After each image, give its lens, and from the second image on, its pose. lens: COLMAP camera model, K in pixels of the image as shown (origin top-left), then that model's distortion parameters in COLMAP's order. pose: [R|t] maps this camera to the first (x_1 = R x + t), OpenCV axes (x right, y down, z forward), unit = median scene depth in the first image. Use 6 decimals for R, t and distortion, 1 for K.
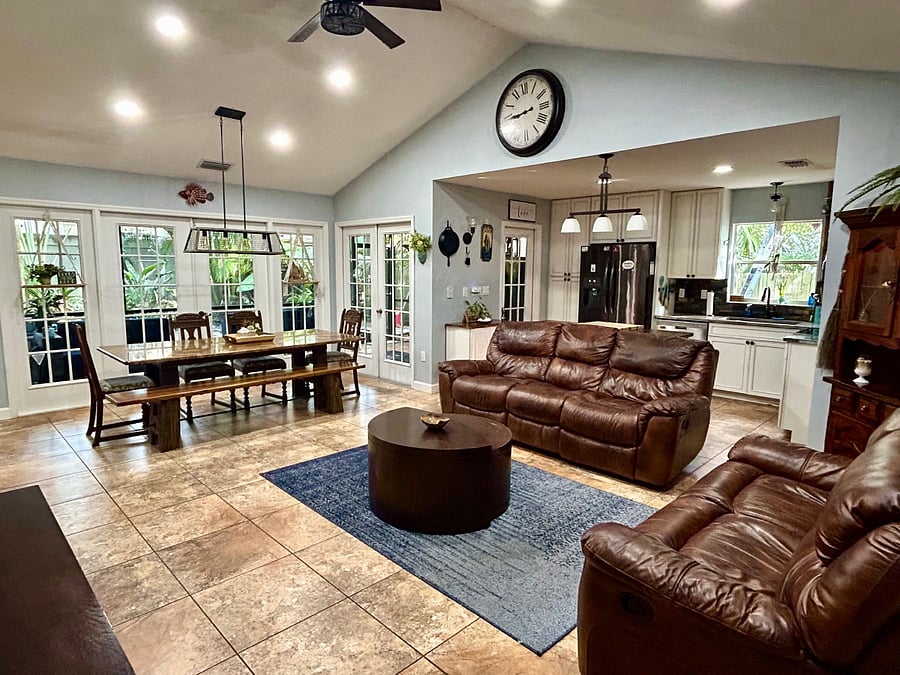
lens RADIAL K [[531.3, 0, 450.0], [0, 531.3, 337.5], [0, 0, 1]] dist [-0.001648, -0.001957]
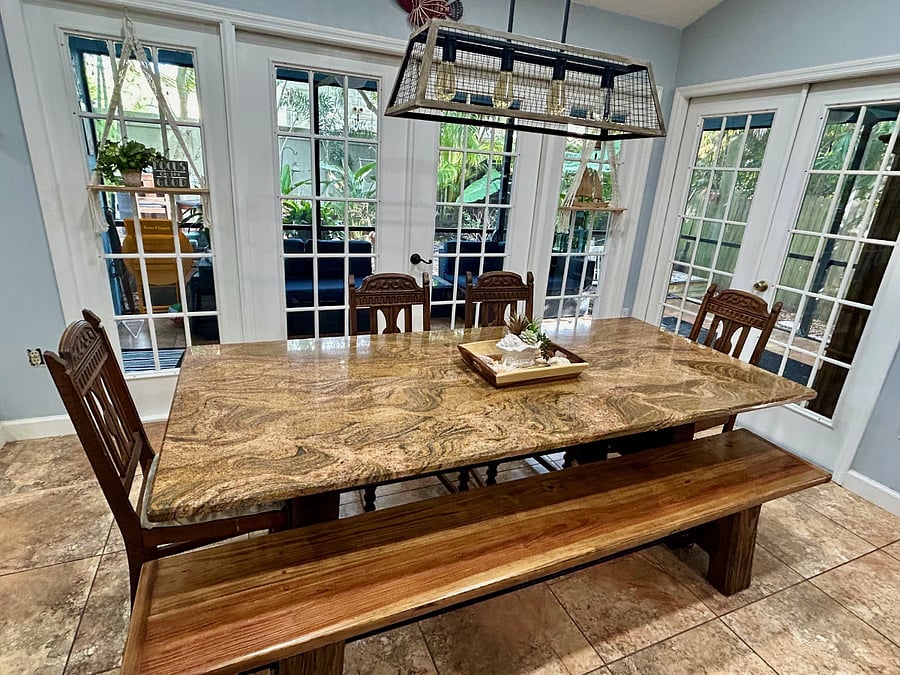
lens RADIAL K [[479.3, 0, 450.0], [0, 479.3, 337.5], [0, 0, 1]] dist [0.000863, -0.000070]
pose [[0.929215, 0.167272, -0.329514, -0.259424], [-0.103139, 0.973647, 0.203405, -0.068136], [0.354855, -0.155021, 0.921980, 0.545370]]
